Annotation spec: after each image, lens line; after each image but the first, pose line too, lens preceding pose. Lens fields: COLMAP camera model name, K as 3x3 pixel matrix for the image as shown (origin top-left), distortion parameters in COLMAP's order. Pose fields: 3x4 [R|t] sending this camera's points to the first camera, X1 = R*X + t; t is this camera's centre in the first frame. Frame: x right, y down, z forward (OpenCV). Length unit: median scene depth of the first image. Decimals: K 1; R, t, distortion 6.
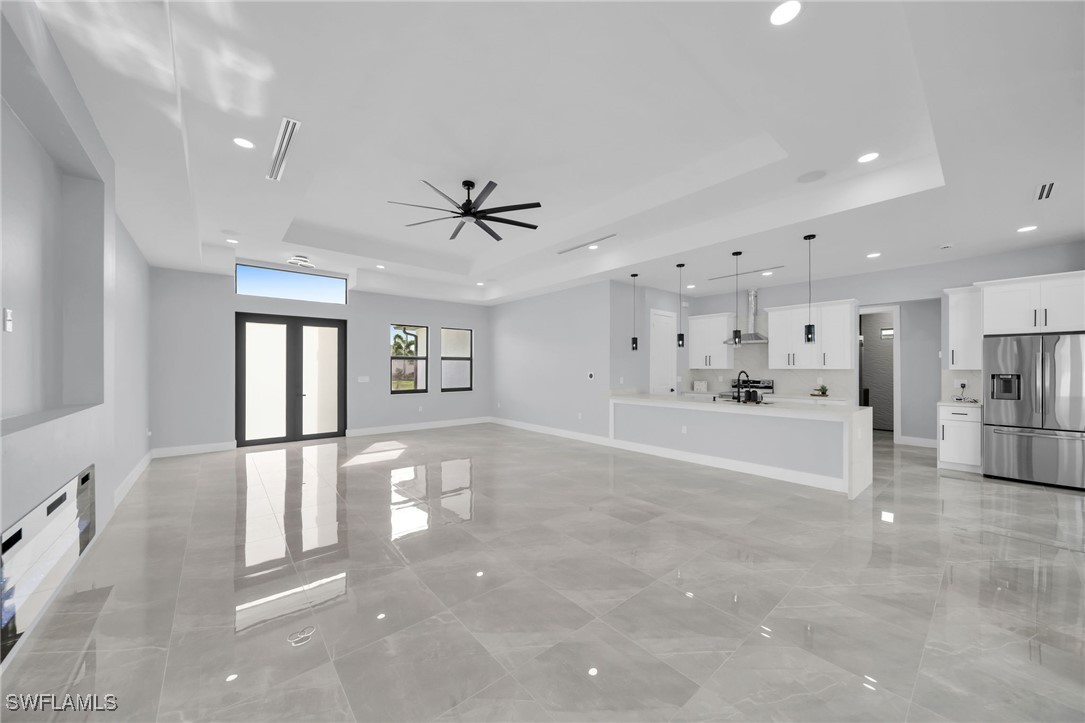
lens RADIAL K [[379.5, 0, 538.8], [0, 379.5, 367.4], [0, 0, 1]] dist [0.001664, -0.001068]
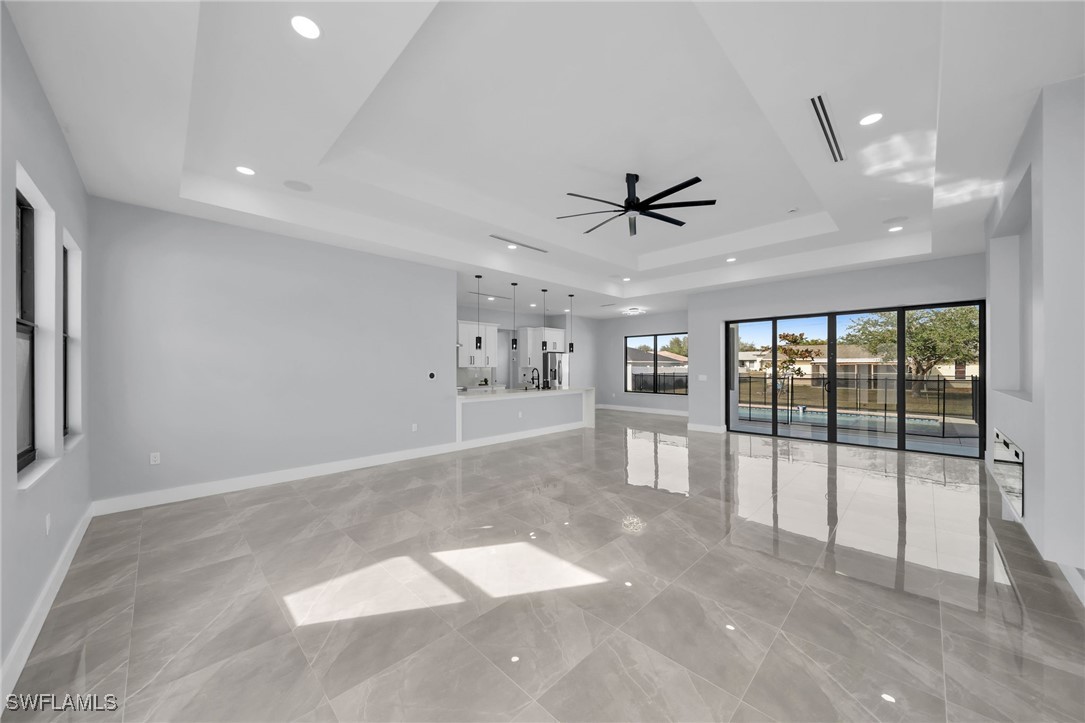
lens RADIAL K [[379.5, 0, 542.8], [0, 379.5, 363.6], [0, 0, 1]] dist [0.001664, -0.001068]
pose [[-0.085683, 0.008763, 0.996284, -0.796242], [0.000795, 0.999962, -0.008727, 0.003440], [-0.996322, 0.000044, -0.085686, 0.917629]]
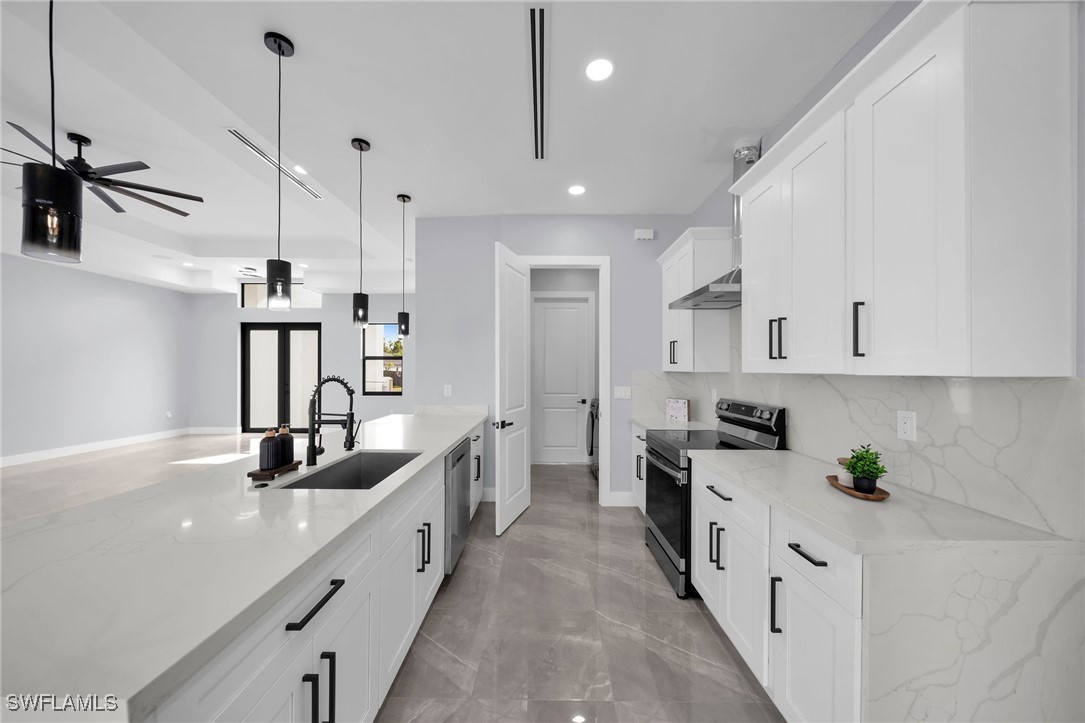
lens RADIAL K [[379.5, 0, 555.3], [0, 379.5, 368.2], [0, 0, 1]] dist [0.001664, -0.001068]
pose [[0.760178, 0.001371, -0.649714, 0.771411], [-0.002437, 0.999997, -0.000741, 0.000994], [0.649710, 0.002146, 0.760179, 0.726196]]
